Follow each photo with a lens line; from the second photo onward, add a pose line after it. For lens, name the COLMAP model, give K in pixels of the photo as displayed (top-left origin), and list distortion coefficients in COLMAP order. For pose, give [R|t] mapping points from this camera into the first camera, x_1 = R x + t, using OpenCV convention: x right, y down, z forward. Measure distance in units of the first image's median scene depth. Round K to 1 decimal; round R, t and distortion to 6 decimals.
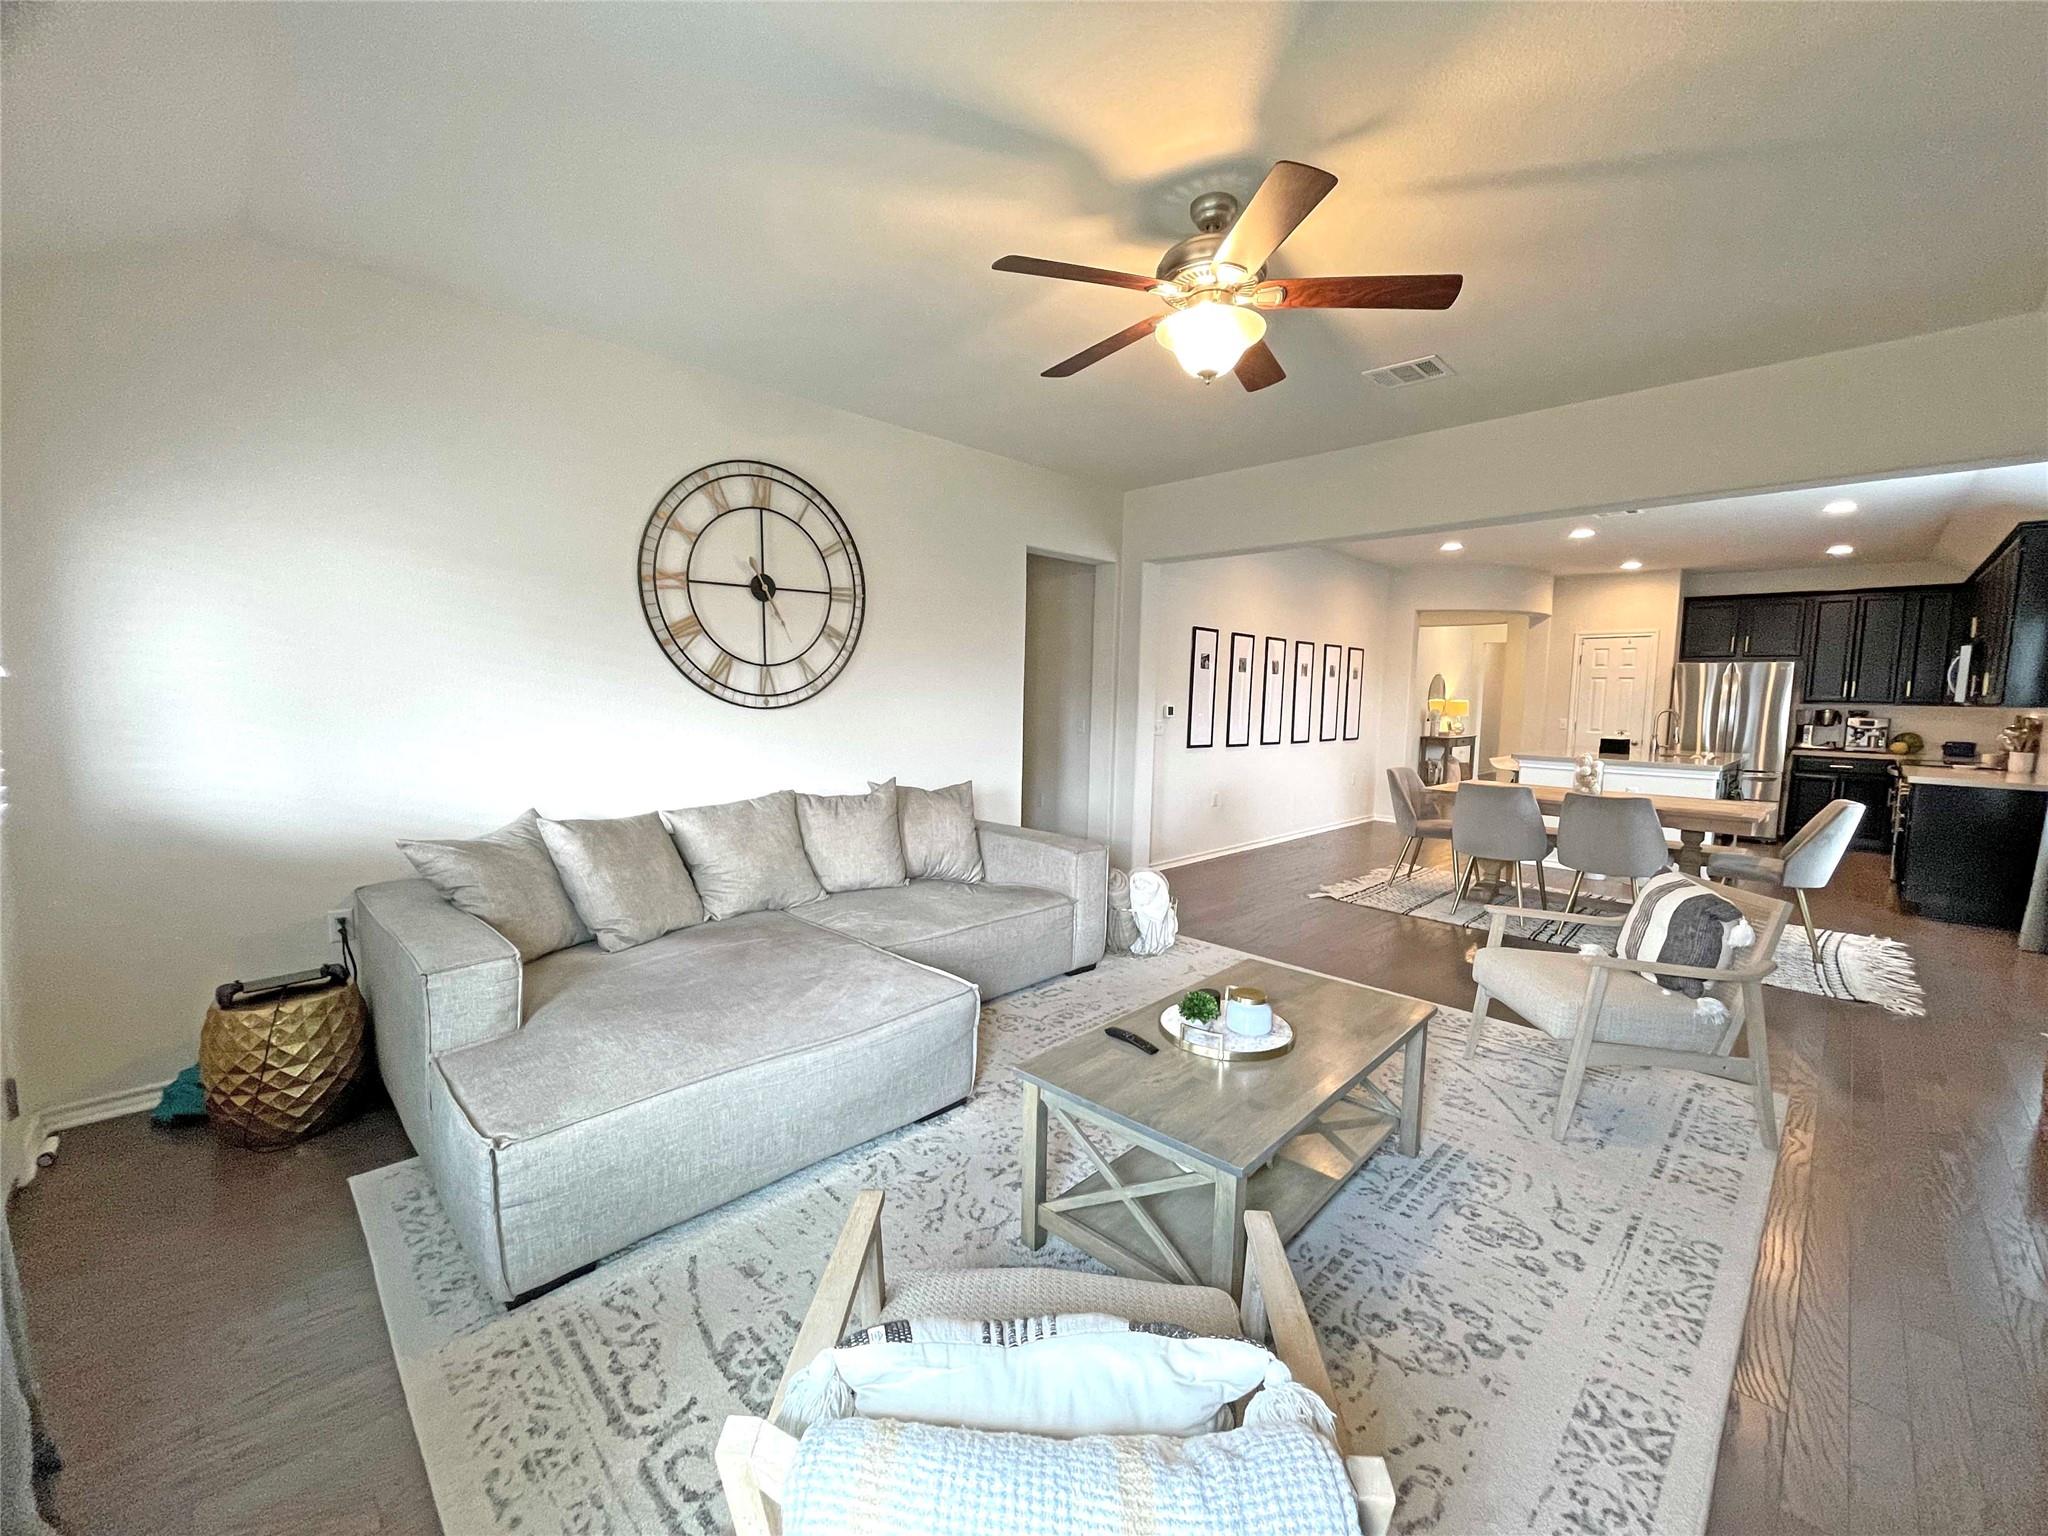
lens RADIAL K [[832.5, 0, 1024.0], [0, 832.5, 768.0], [0, 0, 1]] dist [-0.001064, -0.000169]
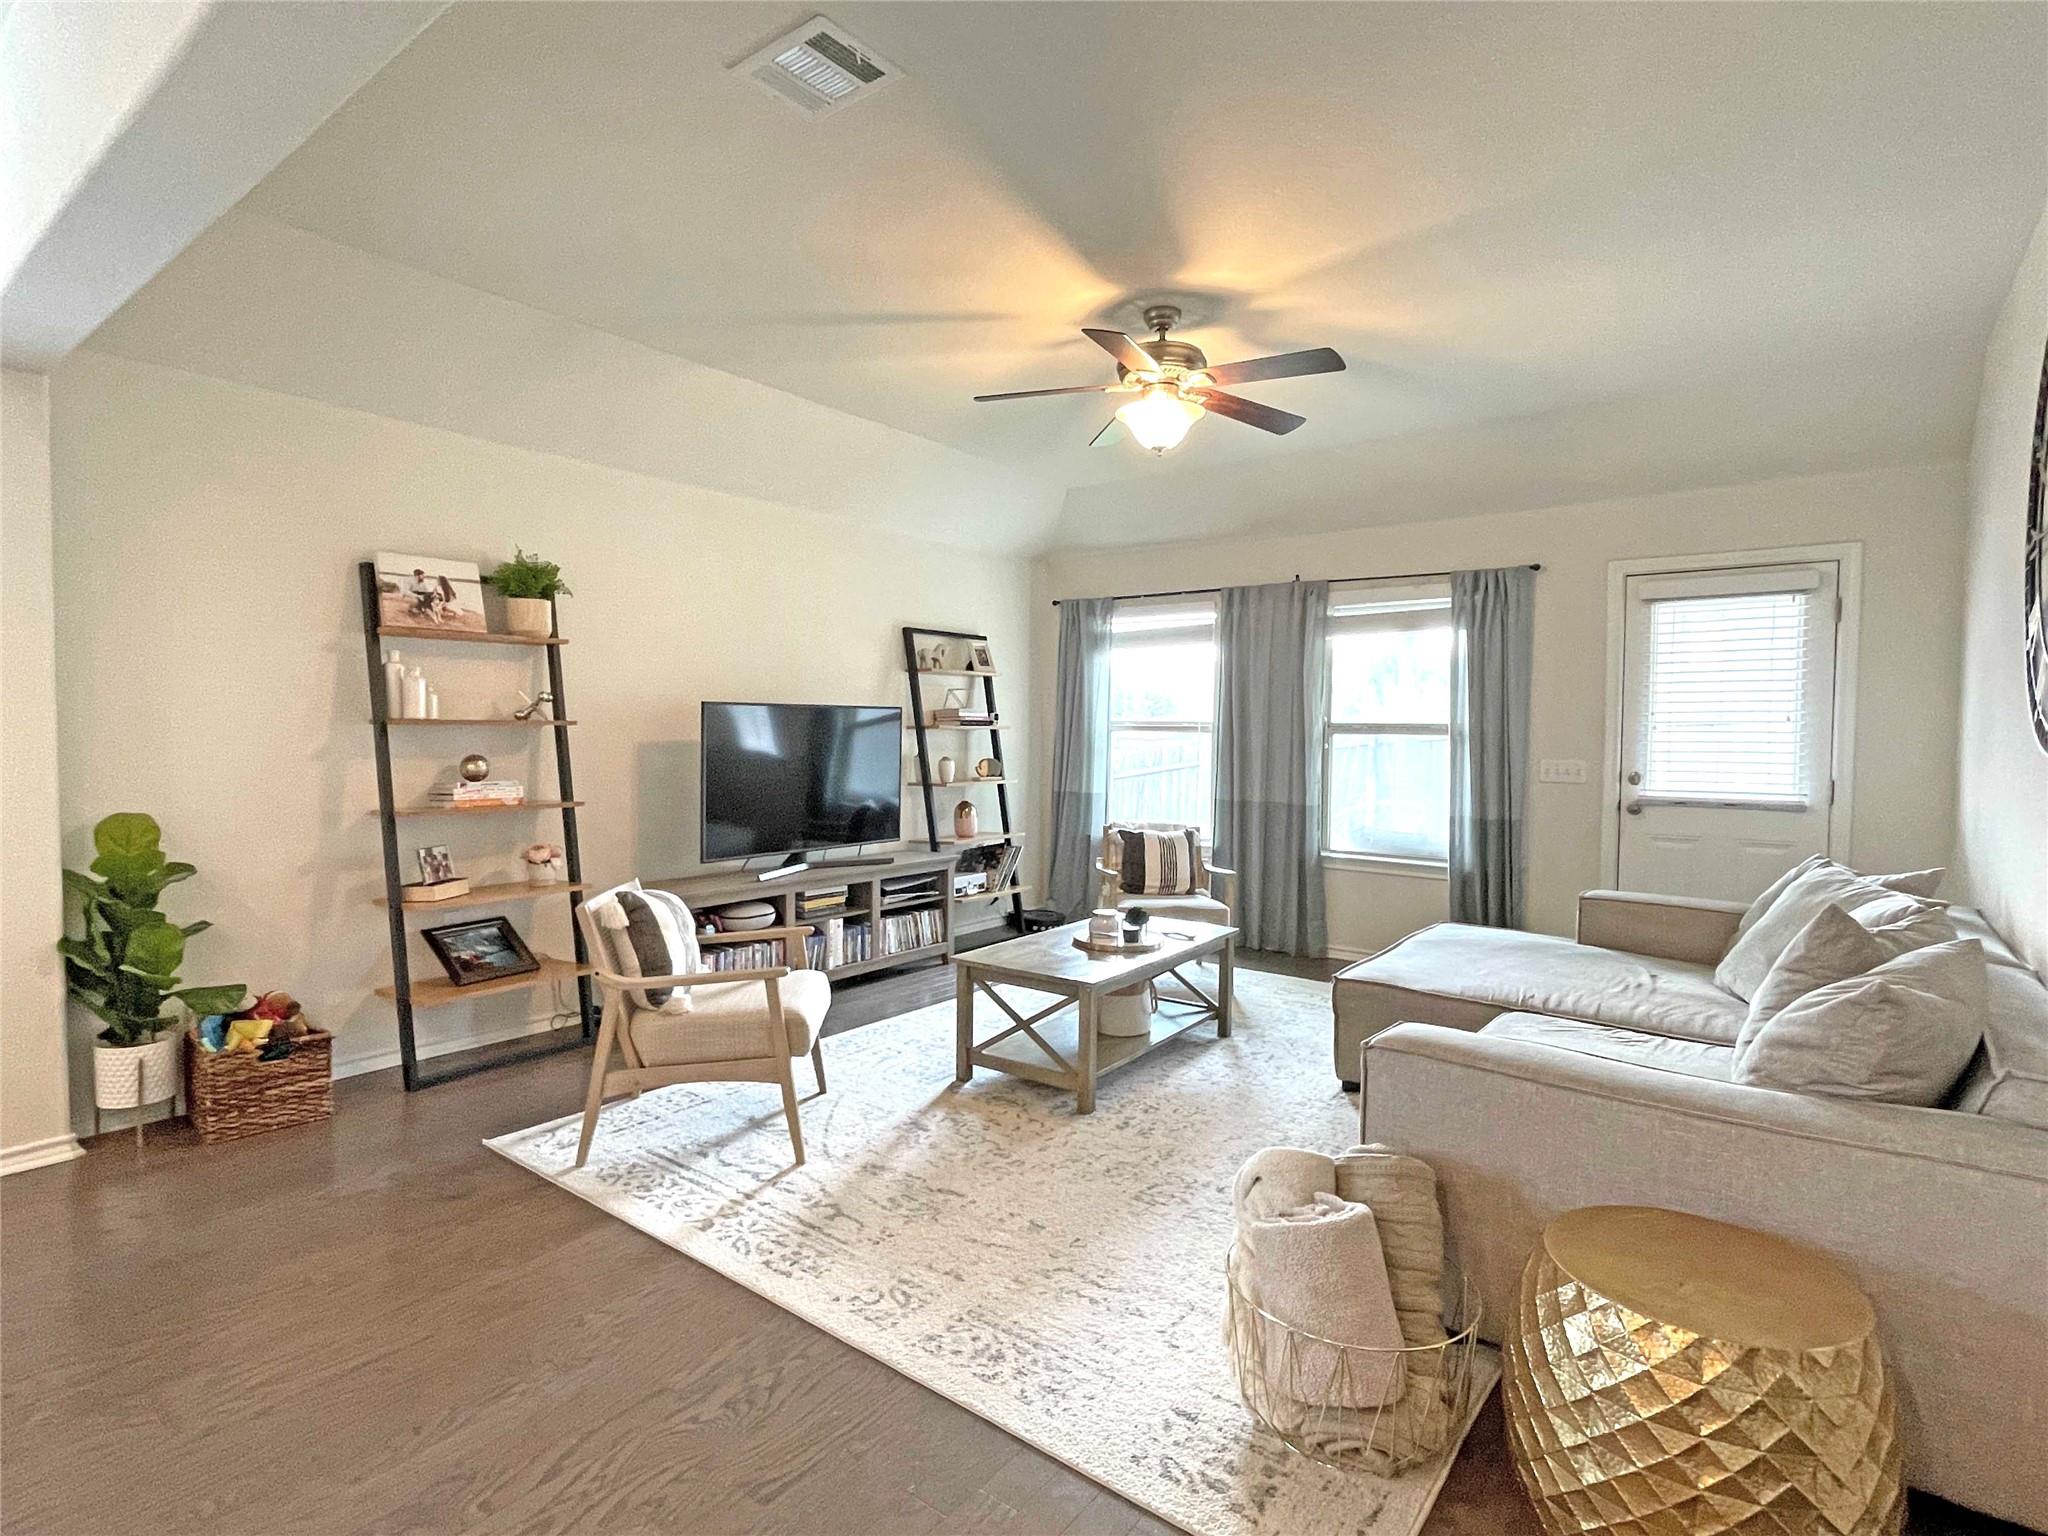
lens RADIAL K [[1038.6, 0, 1024.0], [0, 1038.6, 768.0], [0, 0, 1]] dist [0.003826, 0.000414]
pose [[-0.991120, -0.022833, -0.130993, 0.373471], [-0.040469, 0.990209, 0.133598, -0.125911], [0.126660, 0.137713, -0.982340, 1.557745]]
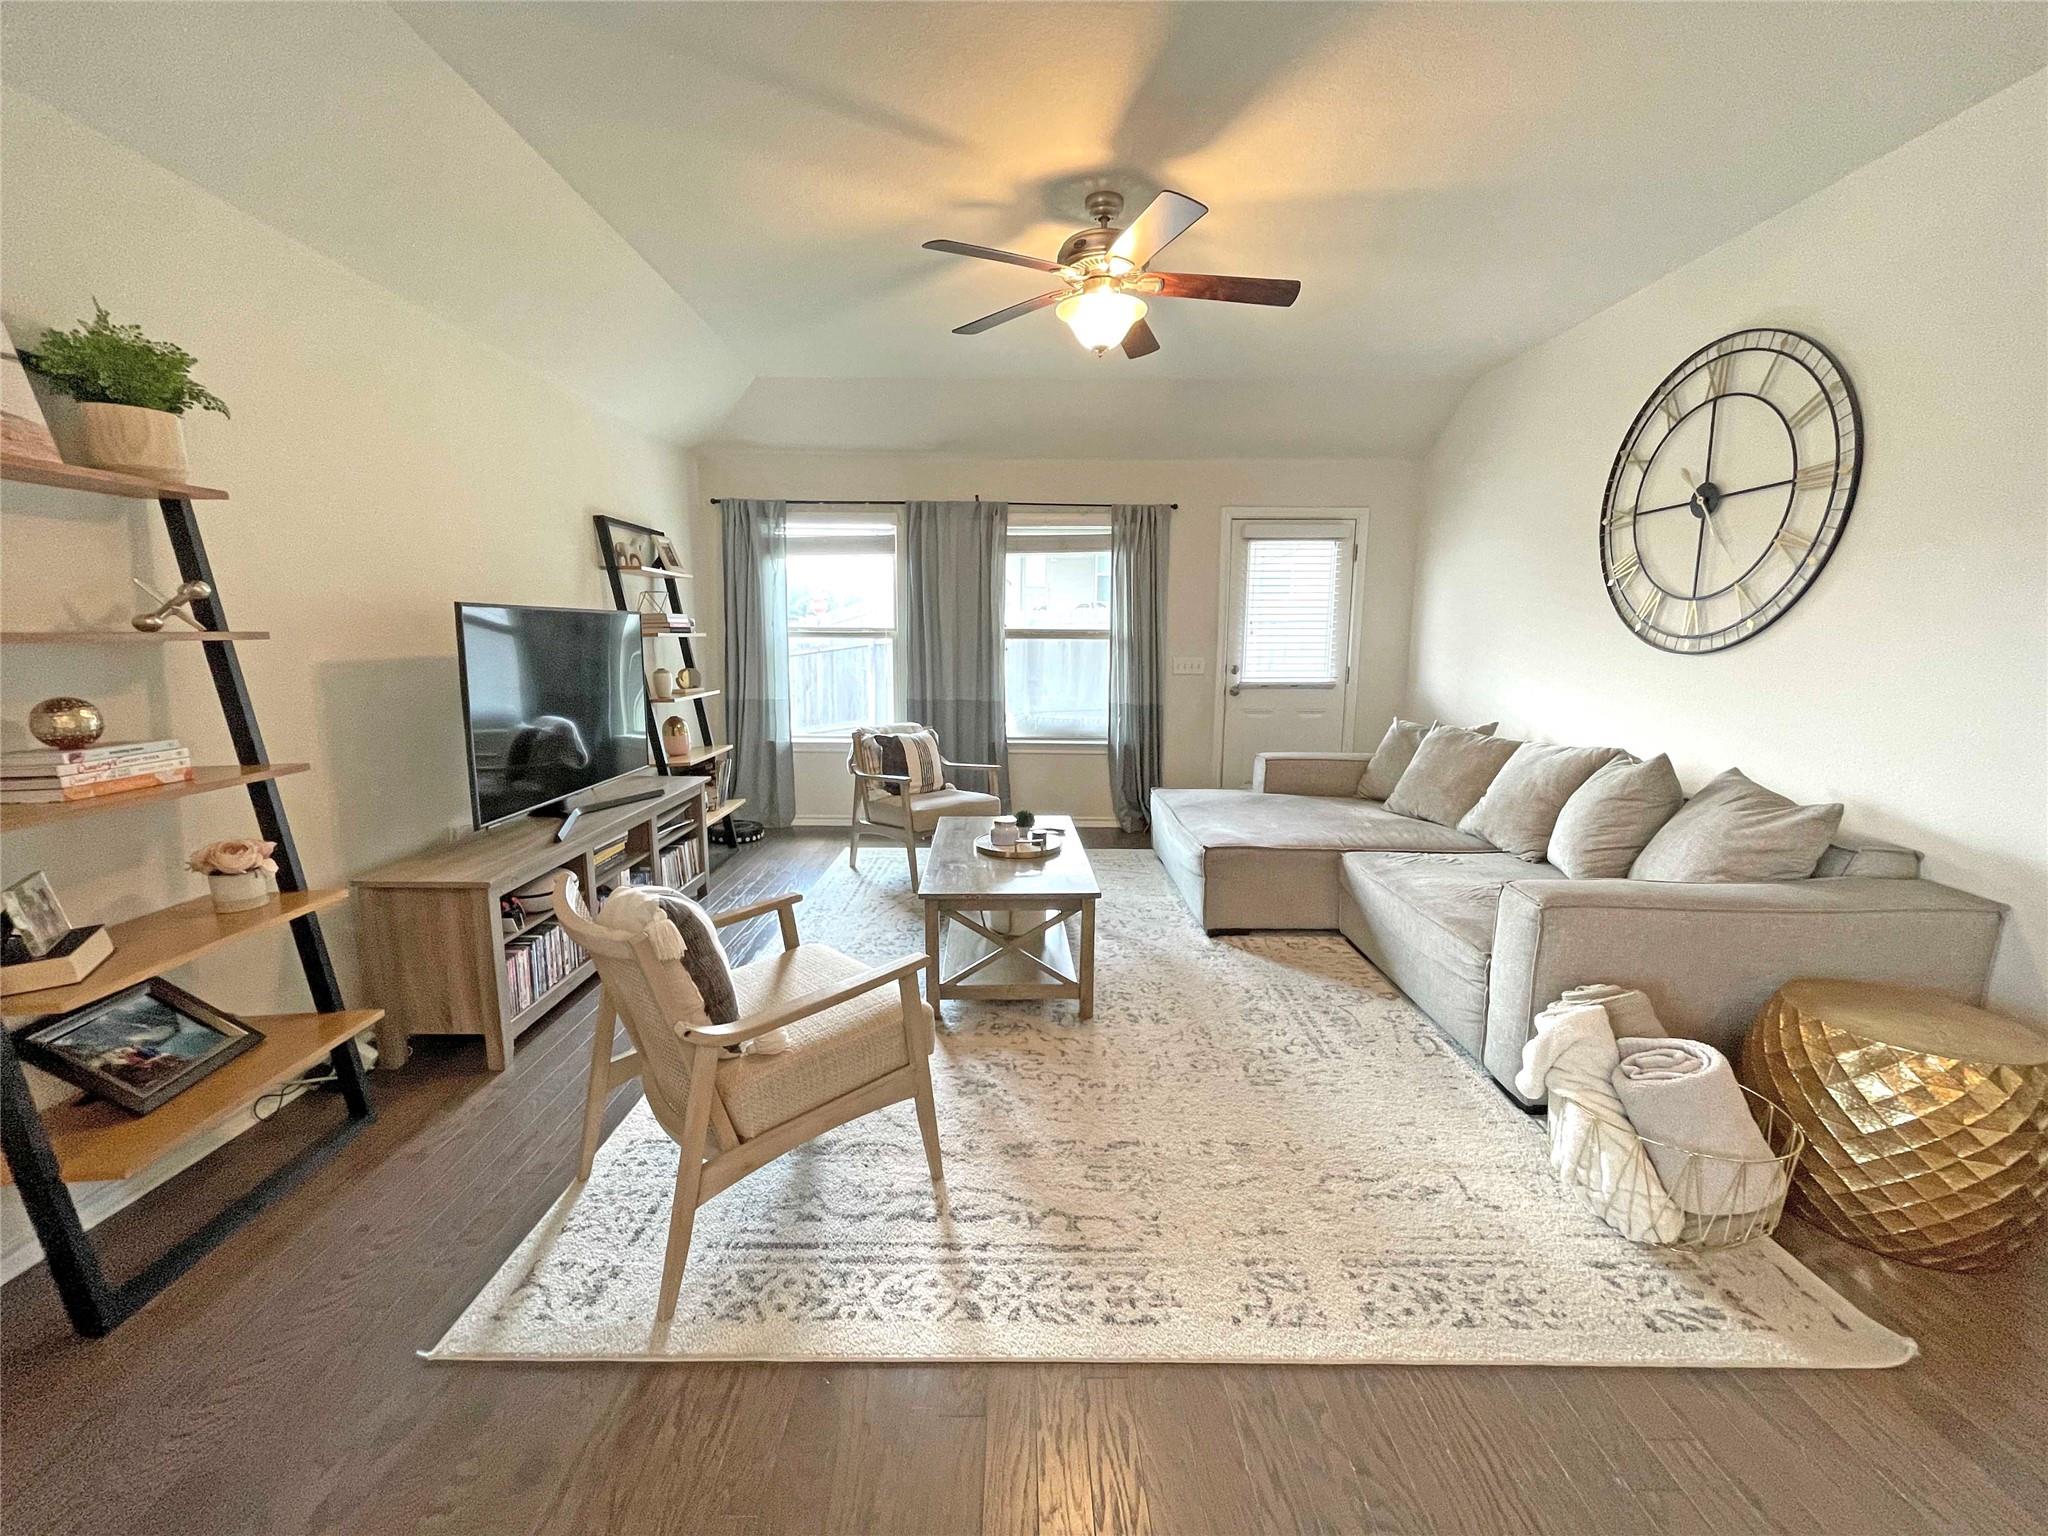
lens RADIAL K [[832.5, 0, 1024.0], [0, 832.5, 768.0], [0, 0, 1]] dist [-0.001064, -0.000169]
pose [[-0.701125, 0.092225, -0.707049, 0.735135], [-0.086888, 0.973160, 0.213096, -0.081405], [0.707725, 0.210841, -0.674294, 1.140553]]
